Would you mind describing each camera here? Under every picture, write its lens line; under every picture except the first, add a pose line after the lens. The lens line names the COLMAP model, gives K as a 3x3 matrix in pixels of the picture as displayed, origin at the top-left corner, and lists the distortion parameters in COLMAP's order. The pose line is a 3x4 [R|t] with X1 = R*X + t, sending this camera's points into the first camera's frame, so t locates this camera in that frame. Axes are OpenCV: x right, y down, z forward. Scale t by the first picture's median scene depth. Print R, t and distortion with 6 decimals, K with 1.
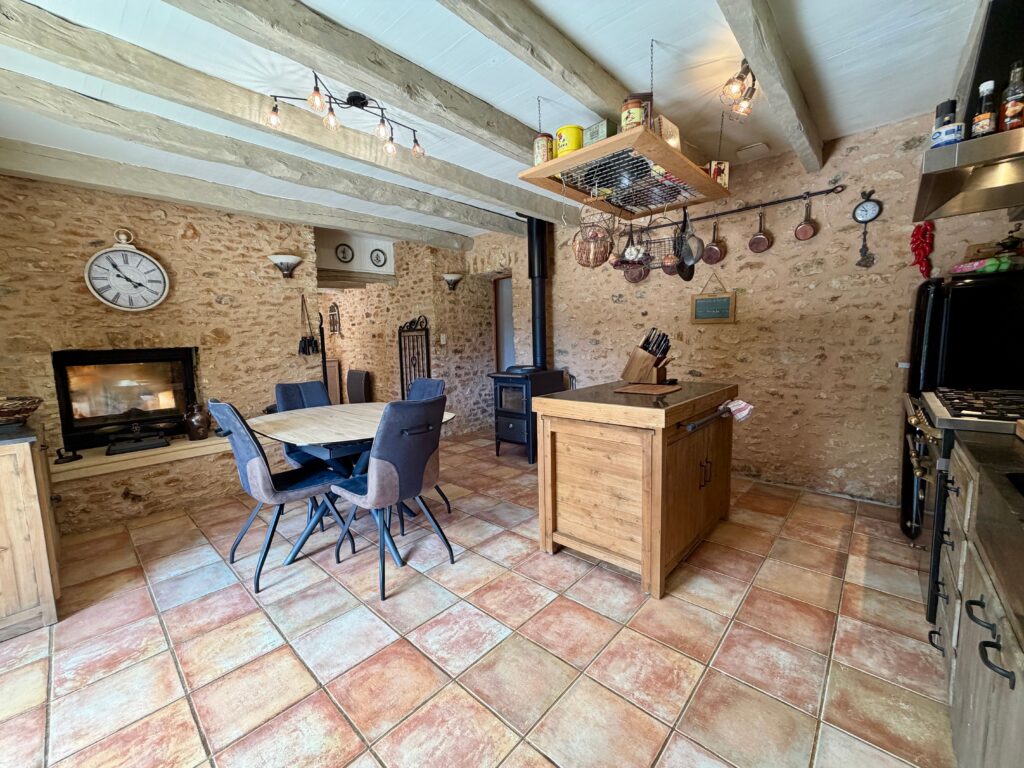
lens RADIAL K [[409.3, 0, 511.0], [0, 409.3, 383.7], [0, 0, 1]] dist [-0.000385, -0.000275]
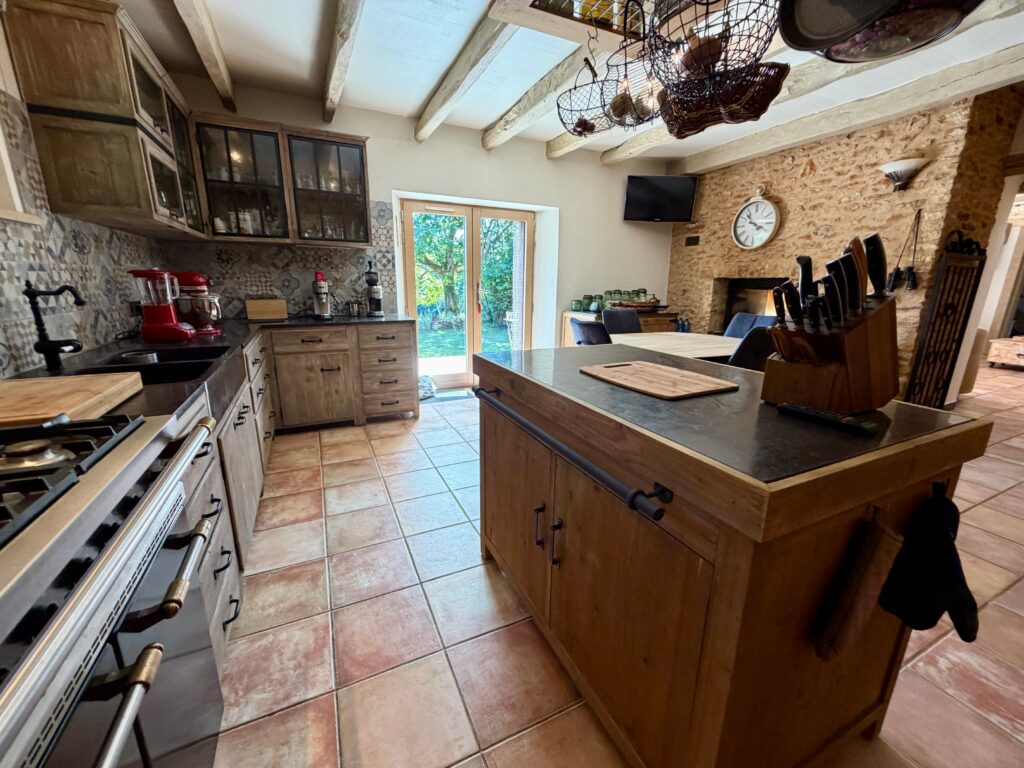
lens RADIAL K [[409.3, 0, 508.3], [0, 409.3, 384.2], [0, 0, 1]] dist [-0.000385, -0.000275]
pose [[-0.381259, 0.251003, -0.889741, 0.603283], [-0.093576, 0.947014, 0.307258, -0.084839], [0.919720, 0.200404, -0.337570, 0.718503]]
